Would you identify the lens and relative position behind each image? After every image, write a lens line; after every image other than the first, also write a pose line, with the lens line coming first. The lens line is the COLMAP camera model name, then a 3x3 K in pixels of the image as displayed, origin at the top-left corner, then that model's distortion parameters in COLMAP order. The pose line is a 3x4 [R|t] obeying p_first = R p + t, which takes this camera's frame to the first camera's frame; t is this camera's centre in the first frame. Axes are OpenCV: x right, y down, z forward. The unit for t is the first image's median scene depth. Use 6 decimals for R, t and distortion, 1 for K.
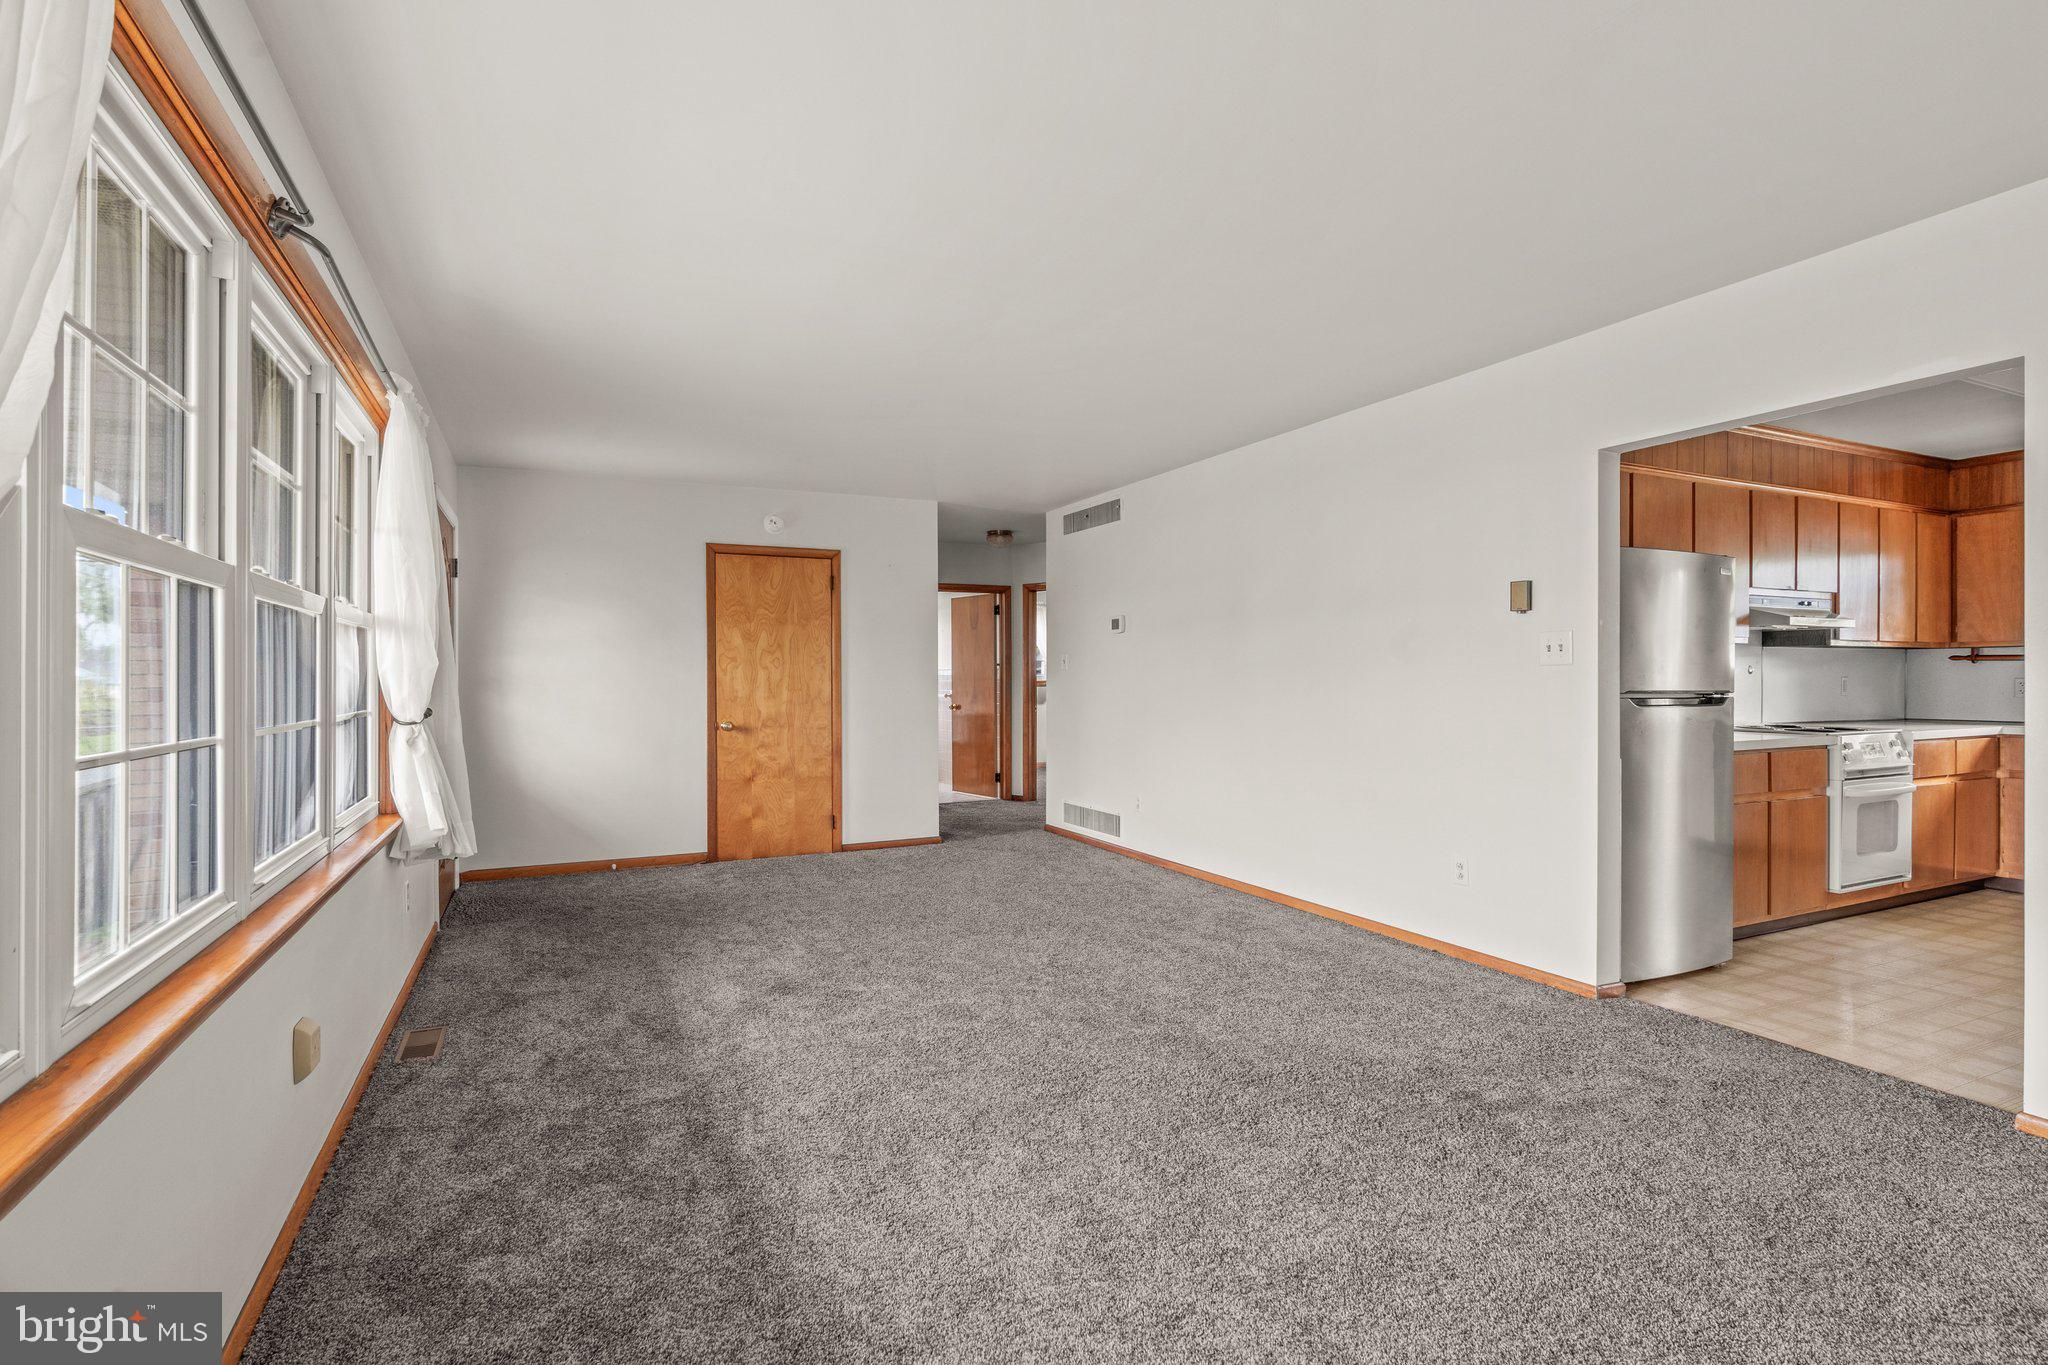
lens RADIAL K [[922.3, 0, 965.9], [0, 922.3, 680.2], [0, 0, 1]] dist [-0.004994, 0.000090]
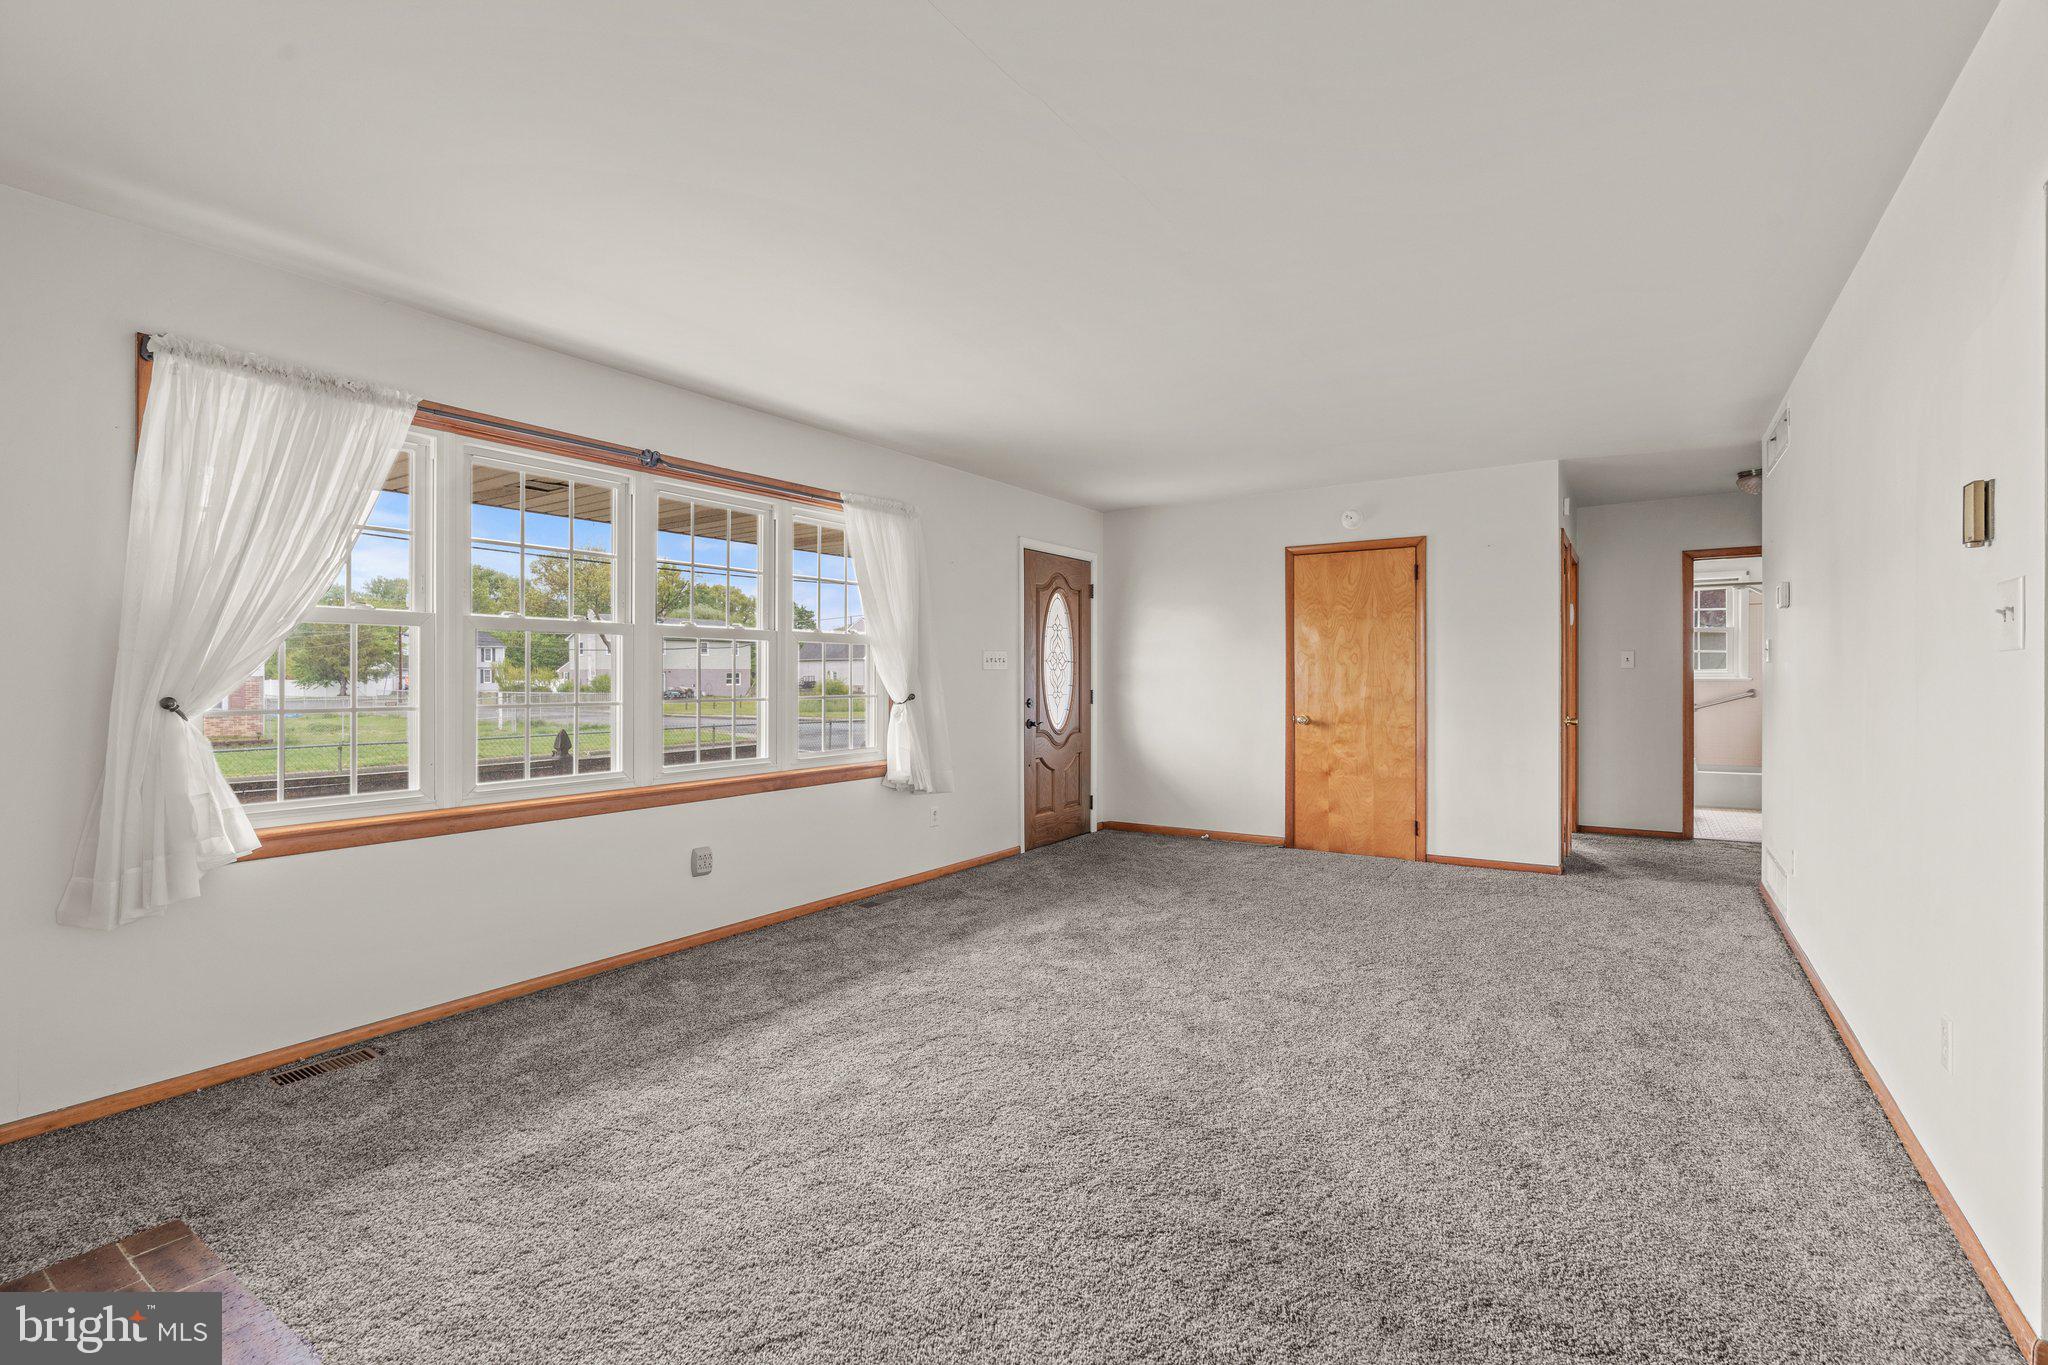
lens RADIAL K [[922.3, 0, 1029.8], [0, 922.3, 670.4], [0, 0, 1]] dist [-0.004994, 0.000090]
pose [[0.535422, -0.003812, -0.844576, 0.451859], [-0.000204, 0.999989, -0.004643, -0.001598], [0.844584, 0.002659, 0.535416, 0.177125]]
